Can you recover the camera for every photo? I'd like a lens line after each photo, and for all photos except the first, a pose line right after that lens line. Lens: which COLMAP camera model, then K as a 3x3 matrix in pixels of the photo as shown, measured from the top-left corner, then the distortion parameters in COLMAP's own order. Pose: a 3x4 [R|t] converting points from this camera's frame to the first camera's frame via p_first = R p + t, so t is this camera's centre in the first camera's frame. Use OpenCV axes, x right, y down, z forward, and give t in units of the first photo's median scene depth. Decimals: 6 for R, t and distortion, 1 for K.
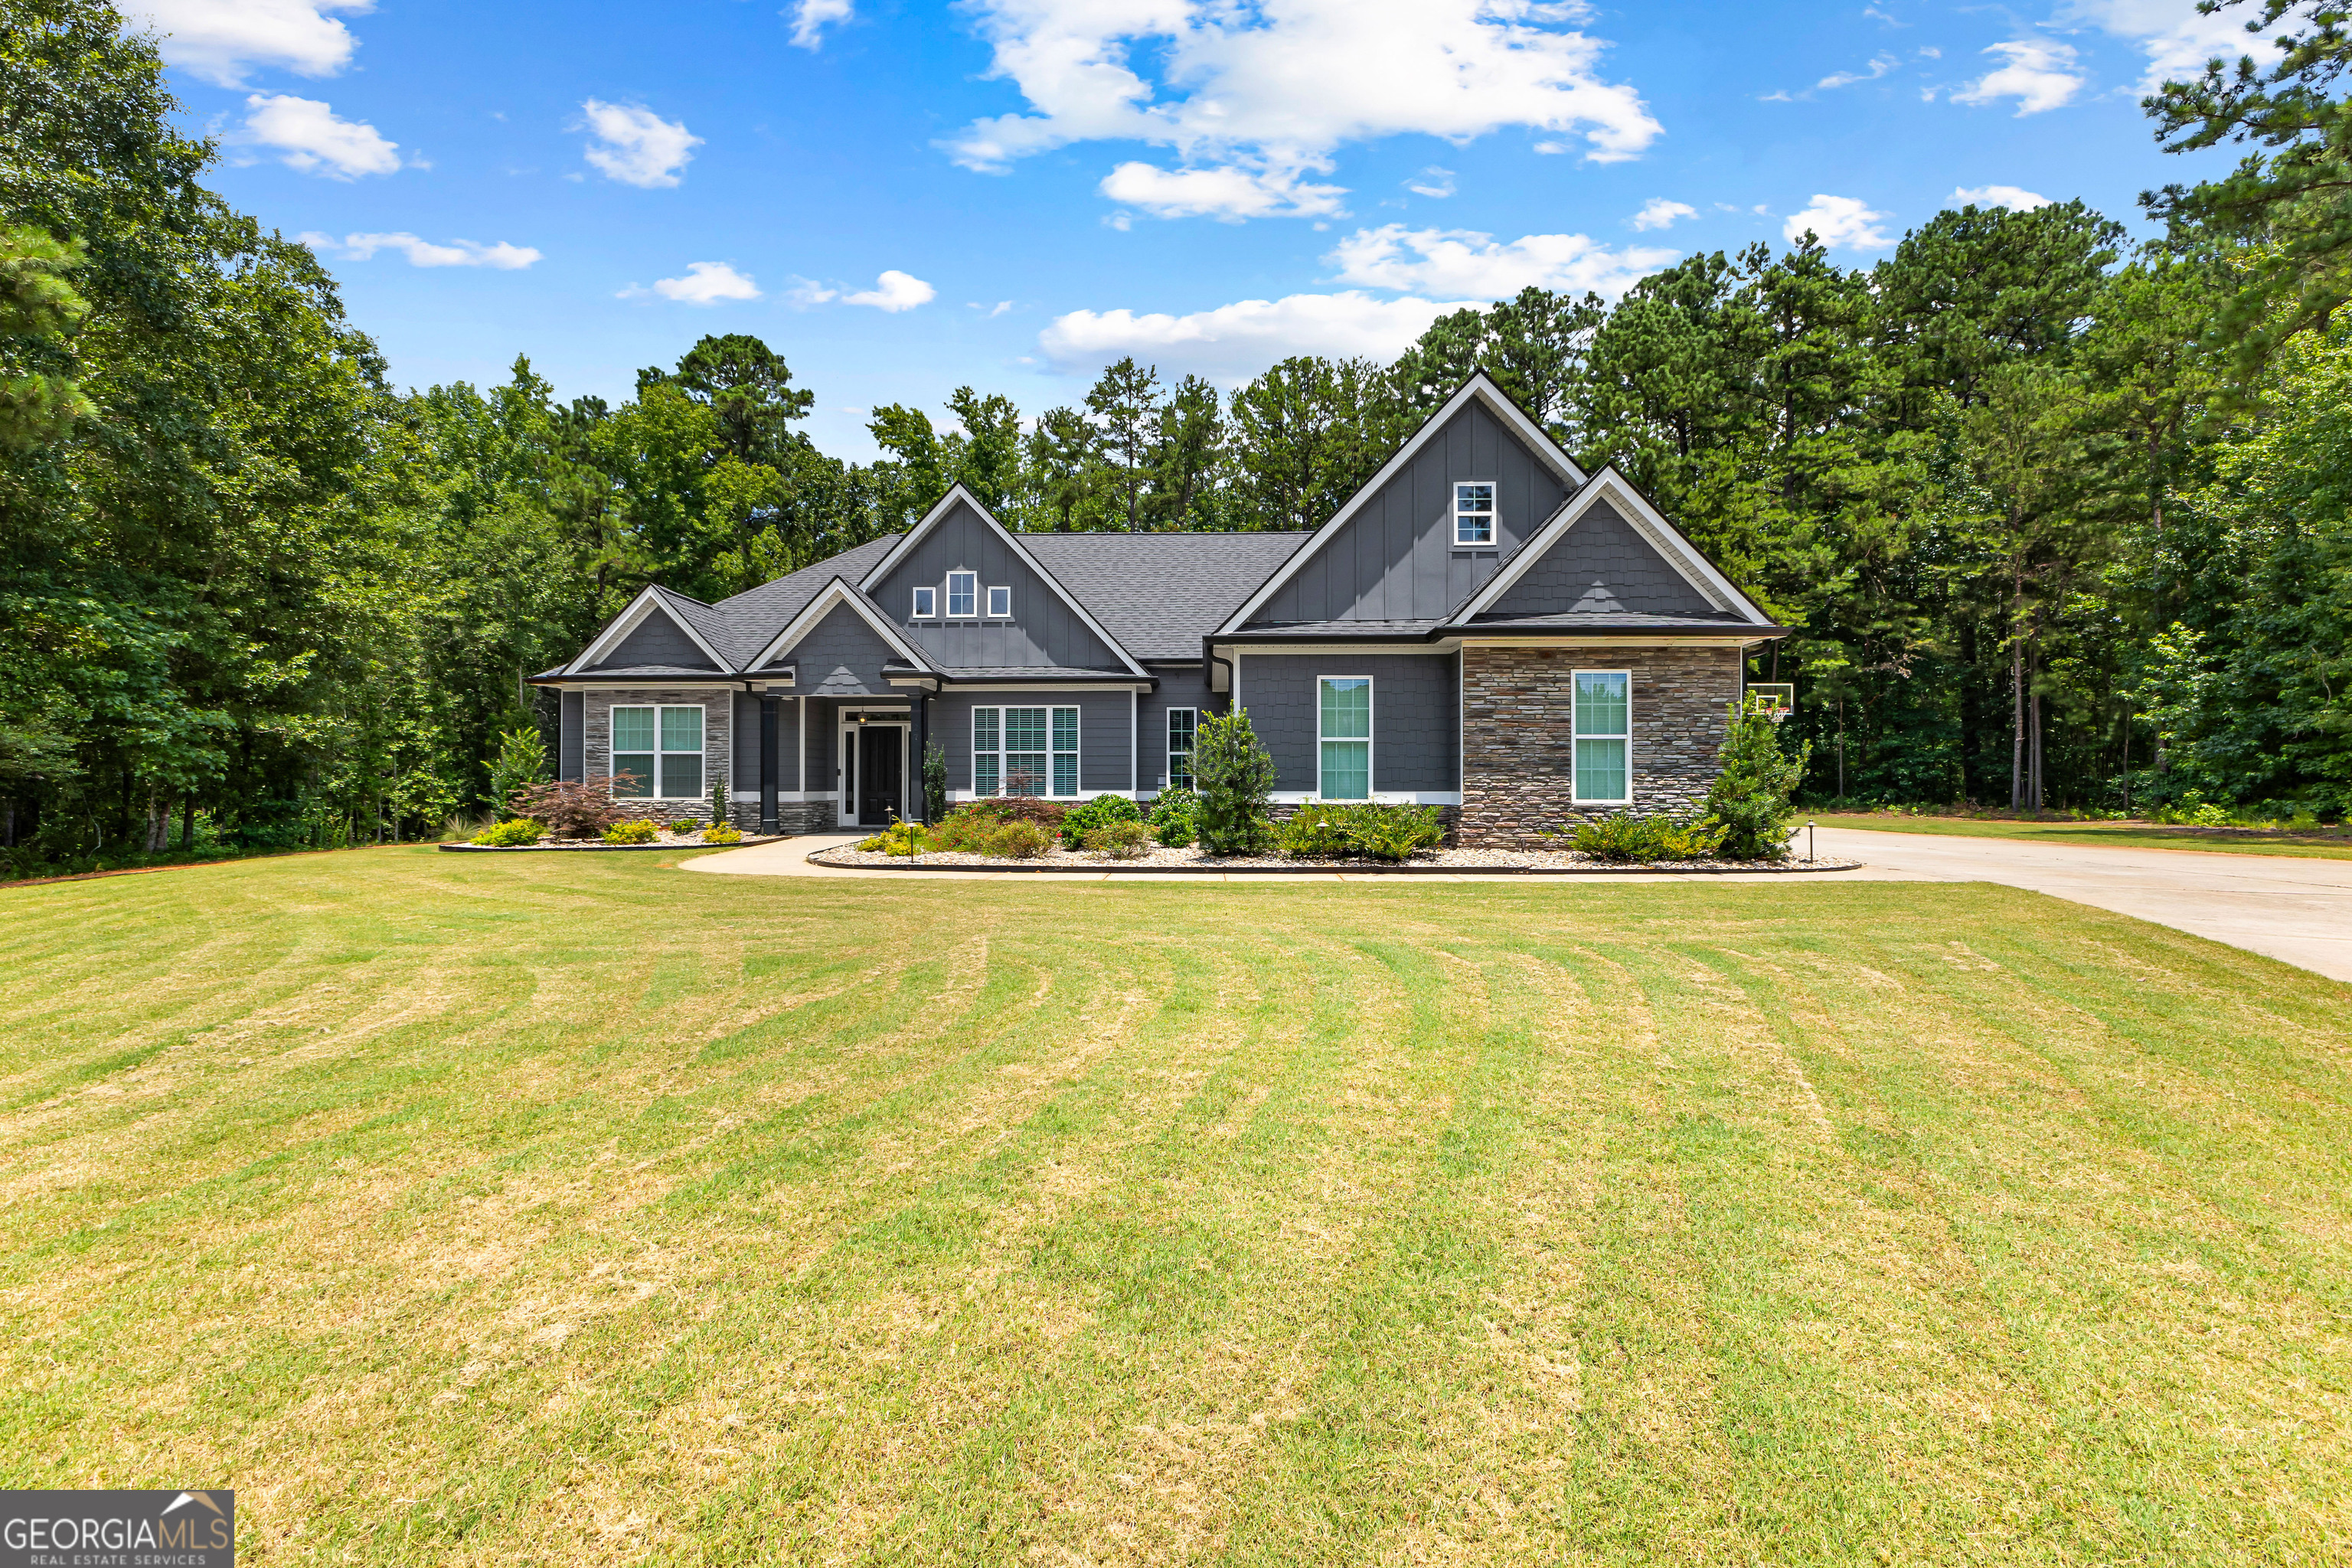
lens RADIAL K [[1031.9, 0, 1188.0], [0, 1031.9, 782.5], [0, 0, 1]] dist [0.007641, -0.000036]
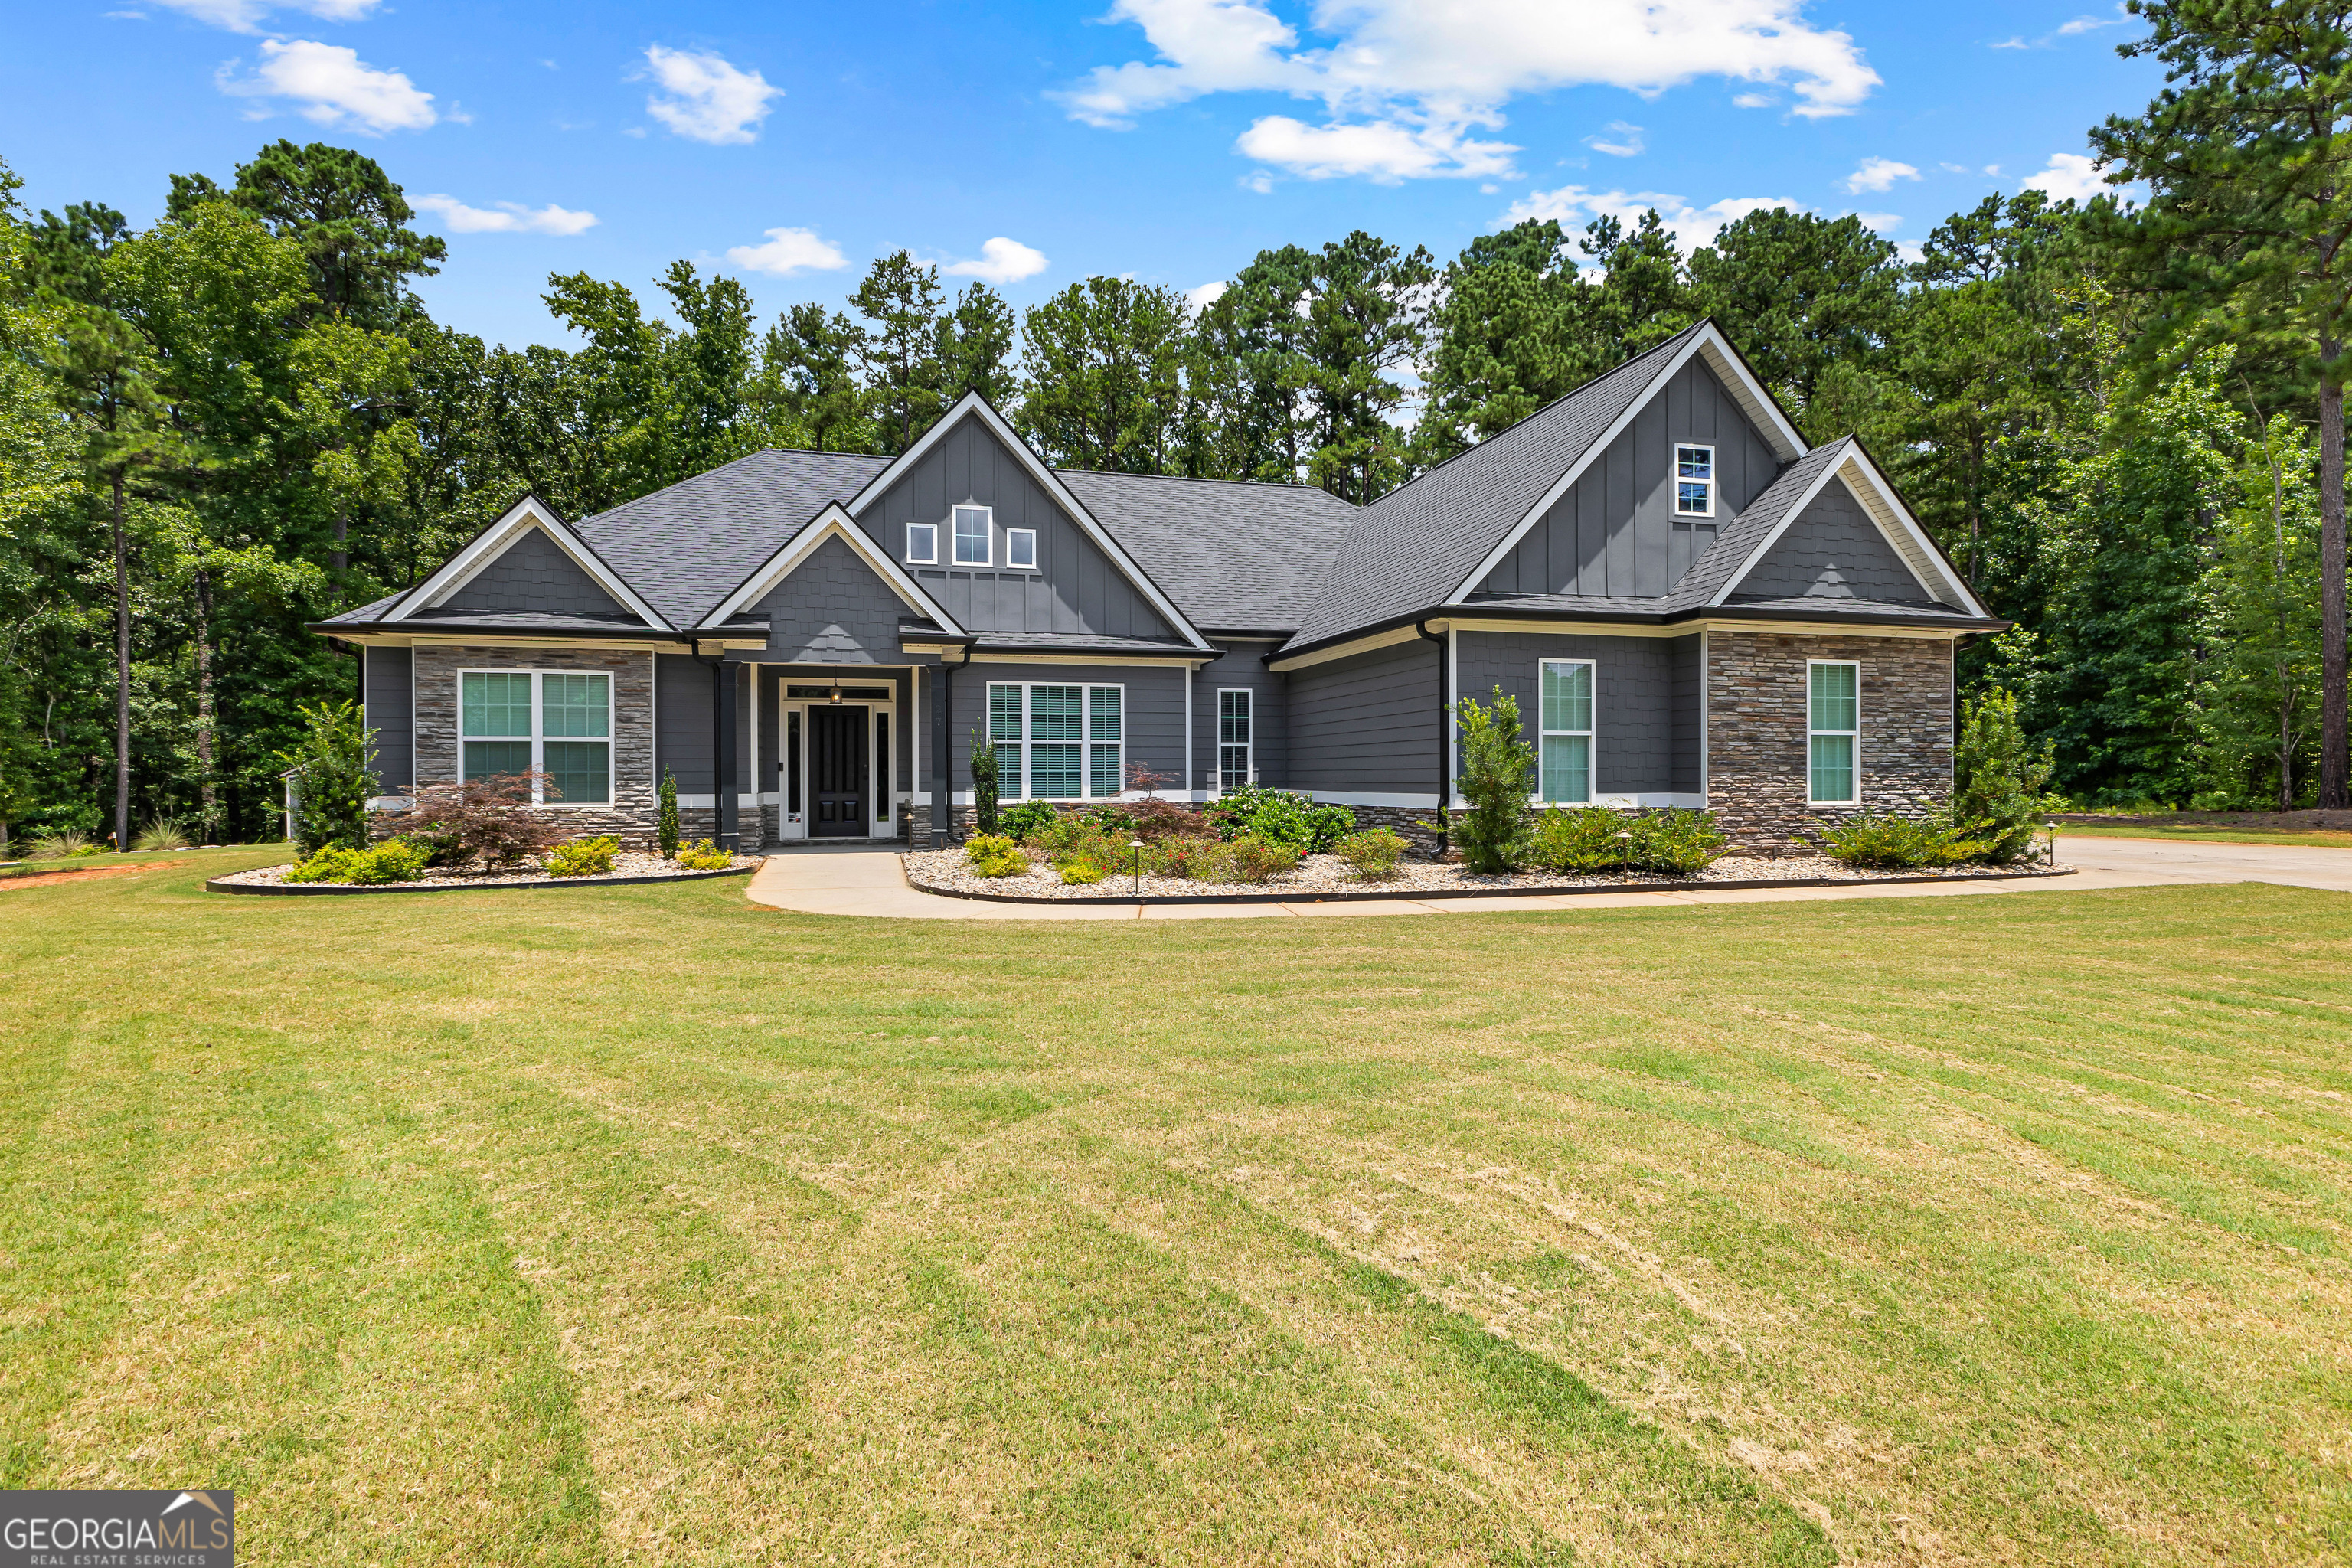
lens RADIAL K [[1174.8, 0, 1188.7], [0, 1174.8, 774.6], [0, 0, 1]] dist [0.016611, -0.001689]
pose [[0.956729, -0.002252, 0.290971, -0.304116], [0.000533, 0.999982, 0.005988, -0.009174], [-0.290979, -0.005573, 0.956713, 0.107038]]
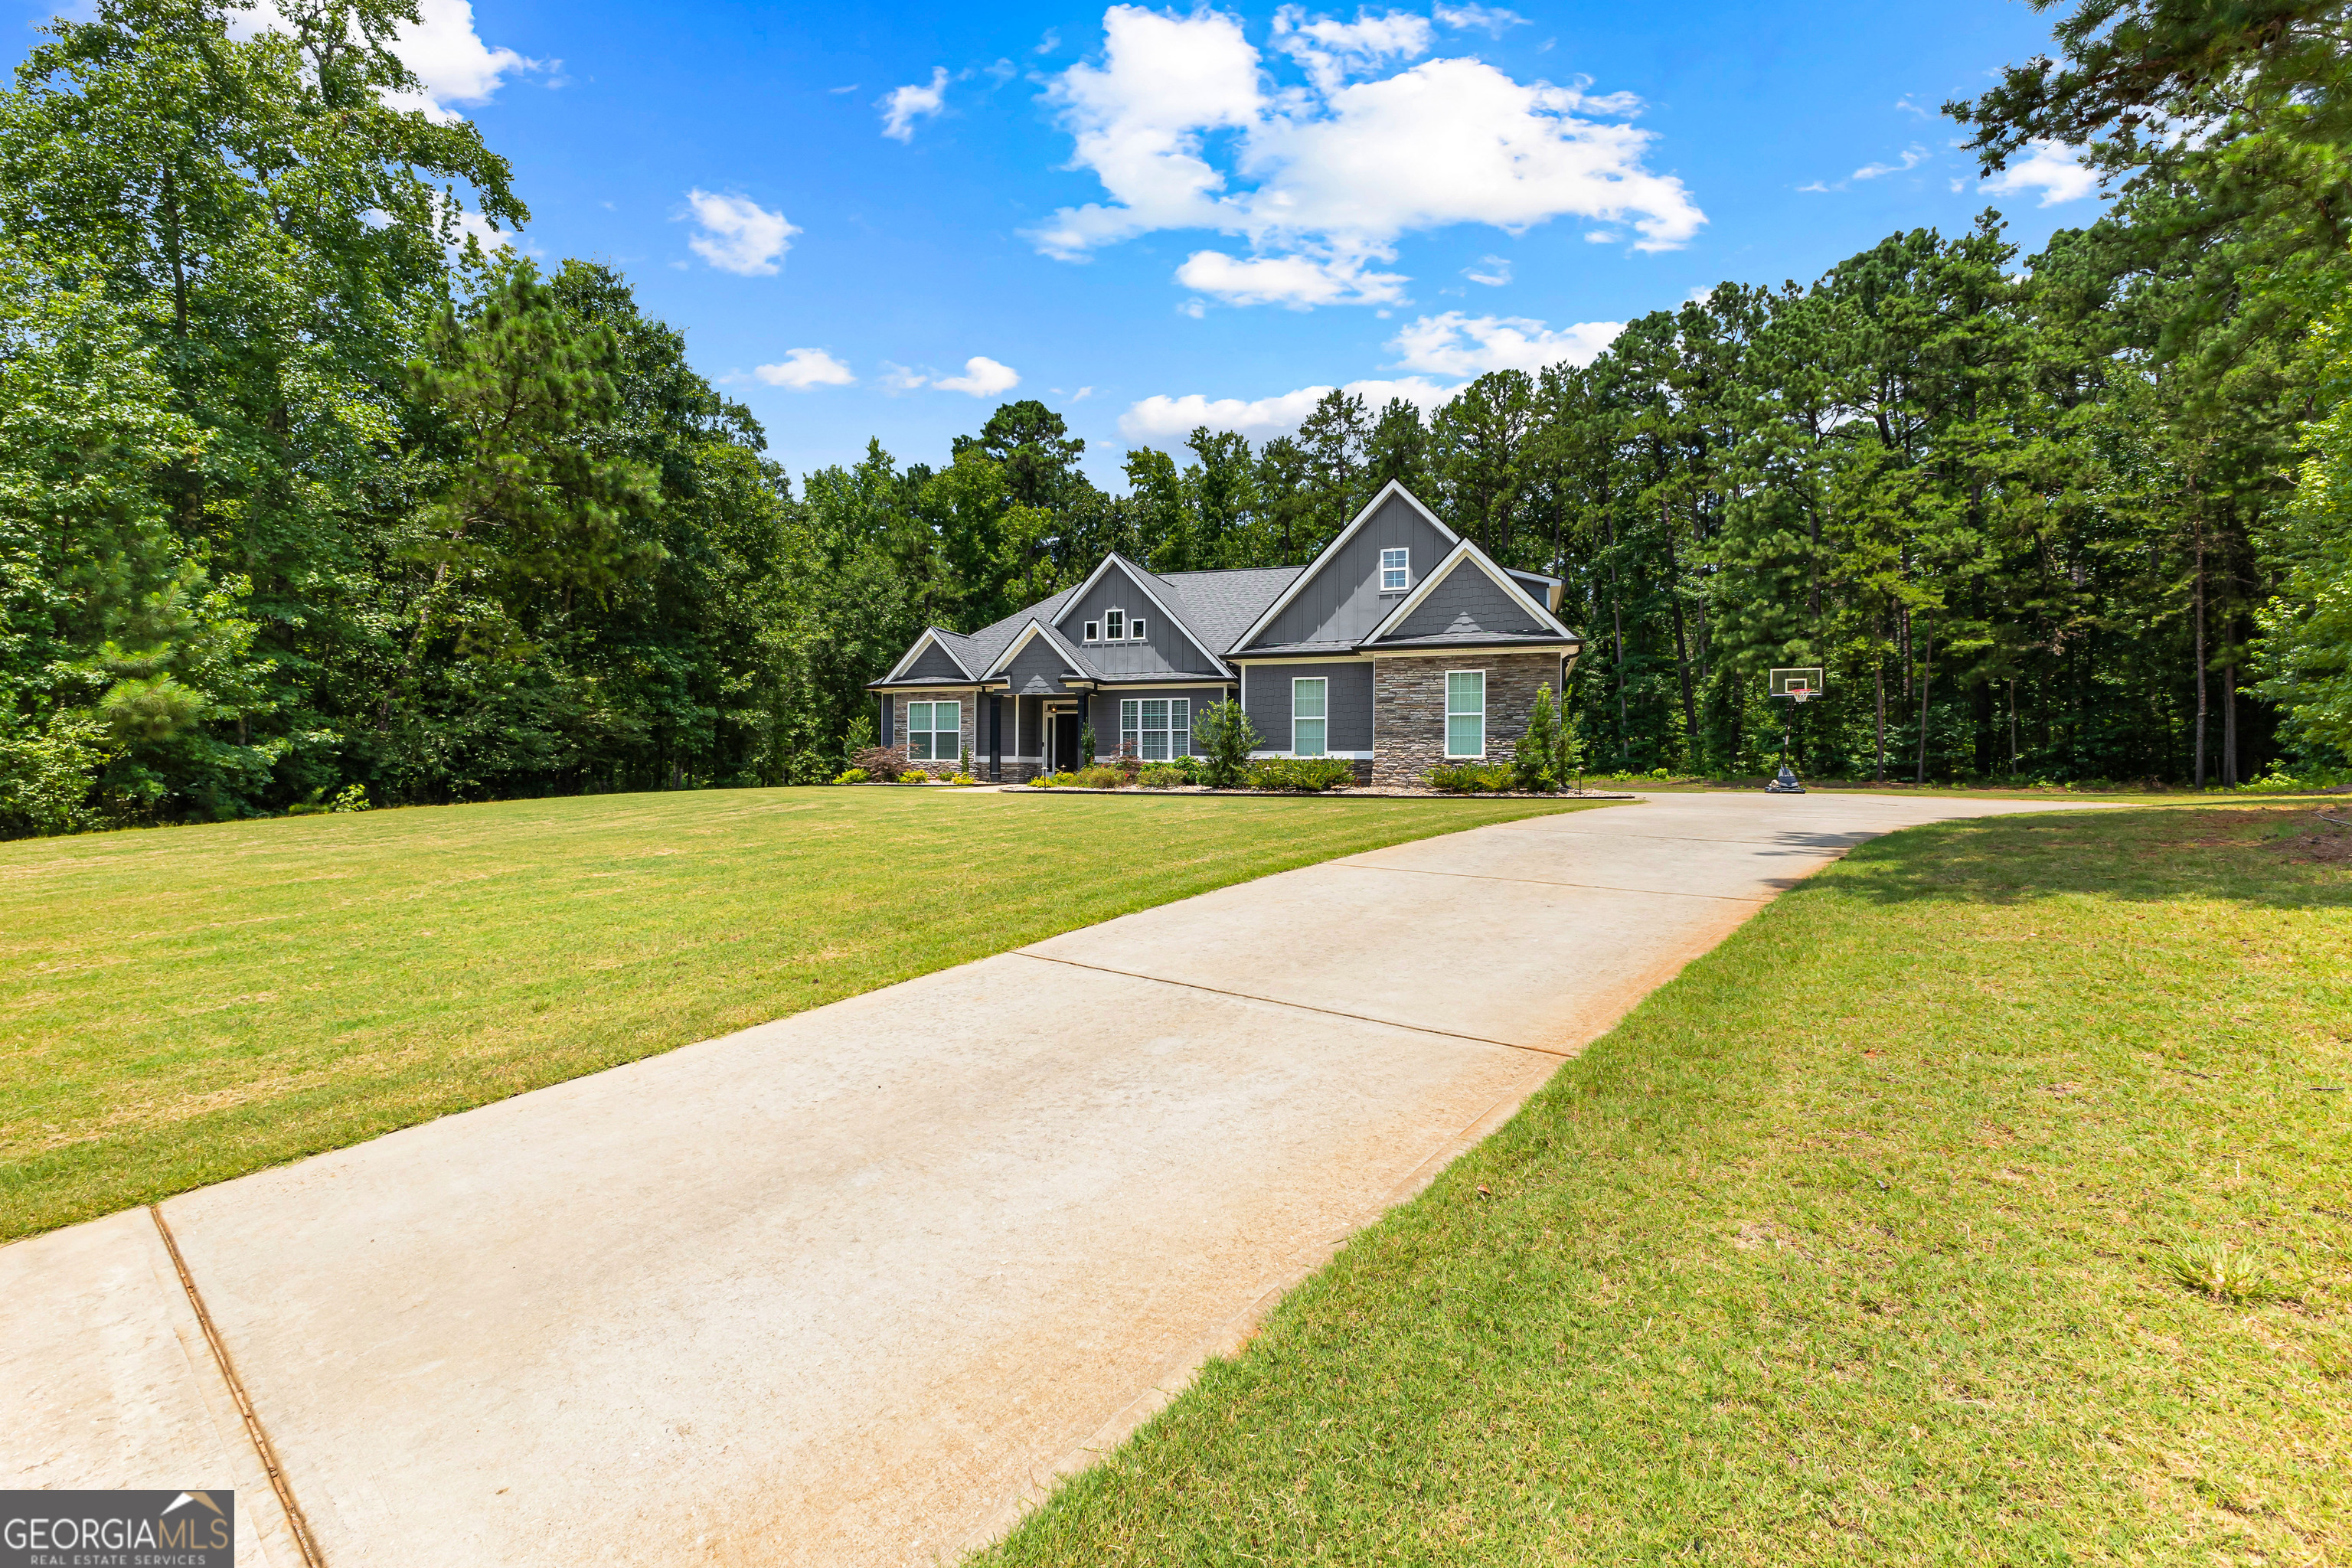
lens RADIAL K [[1039.1, 0, 1176.9], [0, 1039.1, 776.3], [0, 0, 1]] dist [0.014201, -0.000155]
pose [[0.956488, 0.006458, -0.291701, 0.294504], [-0.005260, 0.999974, 0.004893, 0.028565], [0.291725, -0.003146, 0.956497, -0.400883]]
